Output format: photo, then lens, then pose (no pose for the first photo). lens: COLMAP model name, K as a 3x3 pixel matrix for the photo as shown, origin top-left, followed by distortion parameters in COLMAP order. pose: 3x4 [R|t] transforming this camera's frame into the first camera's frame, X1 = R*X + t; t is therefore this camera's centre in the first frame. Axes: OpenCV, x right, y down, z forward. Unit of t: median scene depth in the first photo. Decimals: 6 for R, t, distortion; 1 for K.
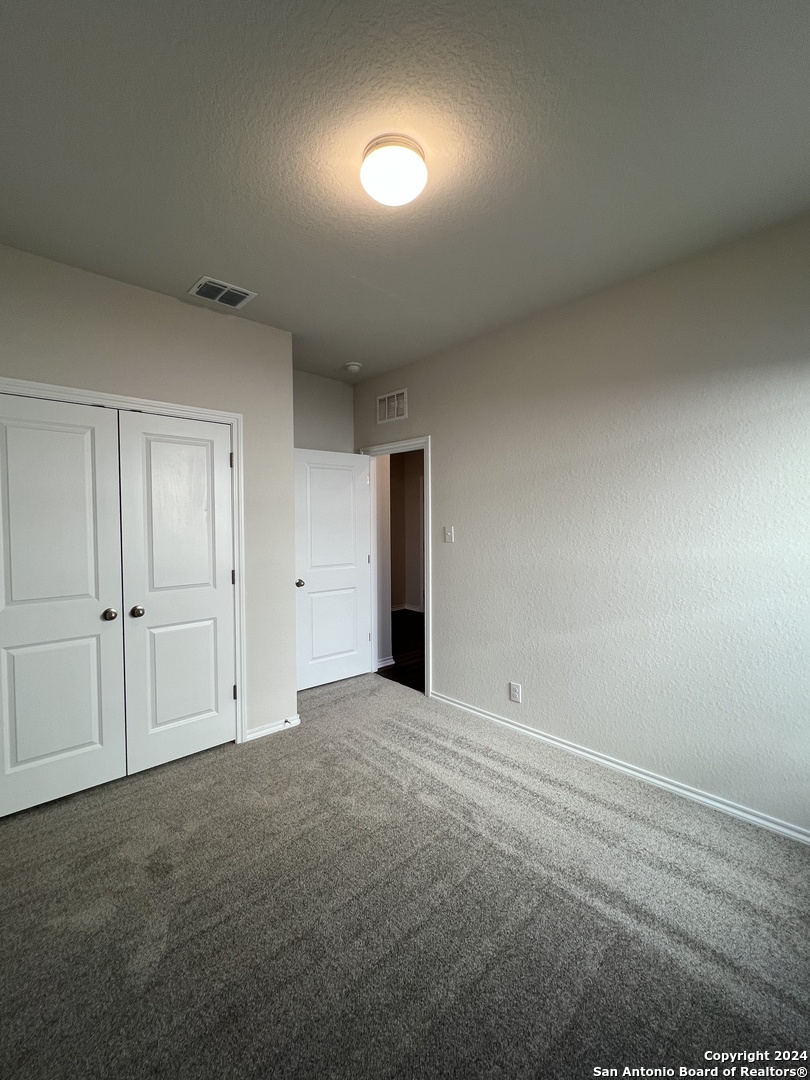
lens RADIAL K [[459.4, 0, 407.6], [0, 459.4, 538.8], [0, 0, 1]] dist [-0.003648, 0.001550]
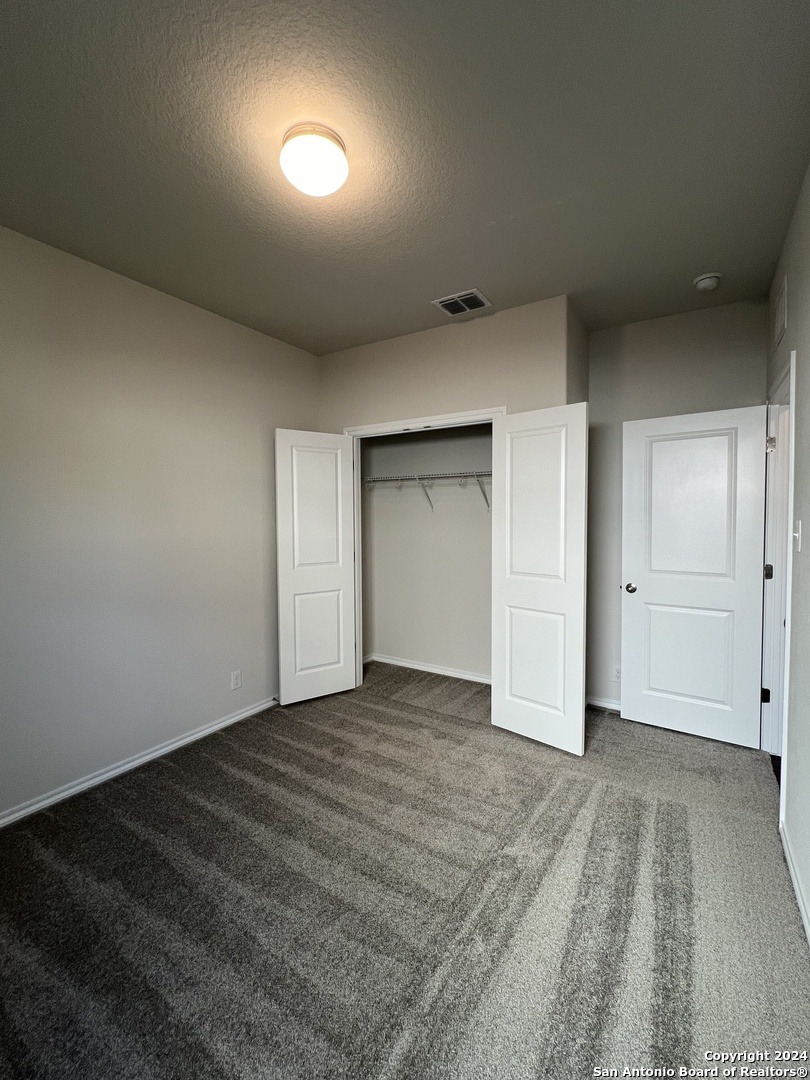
lens RADIAL K [[459.4, 0, 404.5], [0, 459.4, 536.1], [0, 0, 1]] dist [-0.003648, 0.001550]
pose [[0.253457, 0.042372, -0.966418, 0.562721], [-0.037214, 0.998728, 0.034029, -0.008614], [0.966631, 0.027340, 0.254711, 0.522835]]
